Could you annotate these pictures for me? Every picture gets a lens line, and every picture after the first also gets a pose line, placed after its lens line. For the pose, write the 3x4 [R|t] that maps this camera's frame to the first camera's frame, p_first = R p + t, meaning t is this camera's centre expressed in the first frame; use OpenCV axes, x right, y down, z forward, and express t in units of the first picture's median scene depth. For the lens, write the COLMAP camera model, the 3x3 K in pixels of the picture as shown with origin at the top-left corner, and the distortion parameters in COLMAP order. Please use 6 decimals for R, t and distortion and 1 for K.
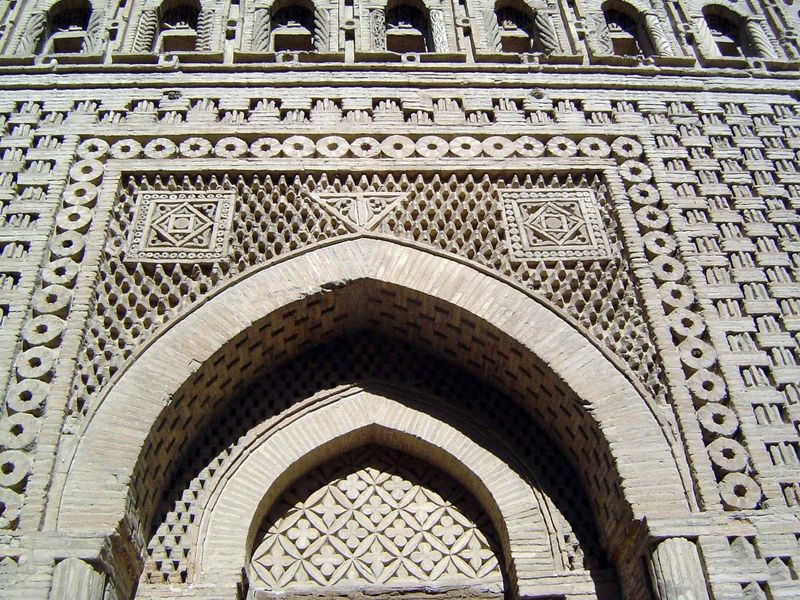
lens RADIAL K [[923.1, 0, 401.5], [0, 923.1, 297.1], [0, 0, 1]] dist [-0.078512, 0.000000]
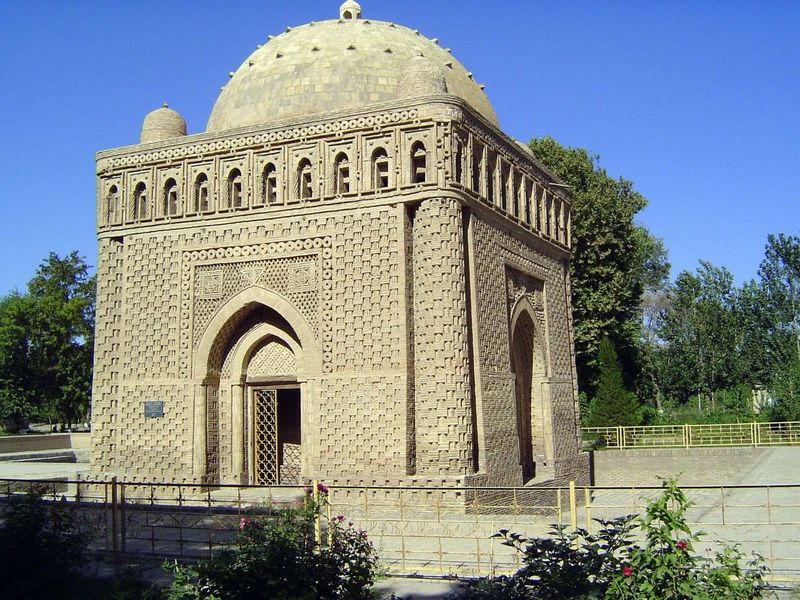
lens RADIAL K [[923.1, 0, 400.7], [0, 923.1, 300.0], [0, 0, 1]] dist [-0.078512, 0.000000]
pose [[0.910179, -0.034193, -0.412801, 2.247101], [0.249871, 0.840161, 0.481346, -1.840802], [0.330361, -0.541258, 0.773241, -1.844126]]
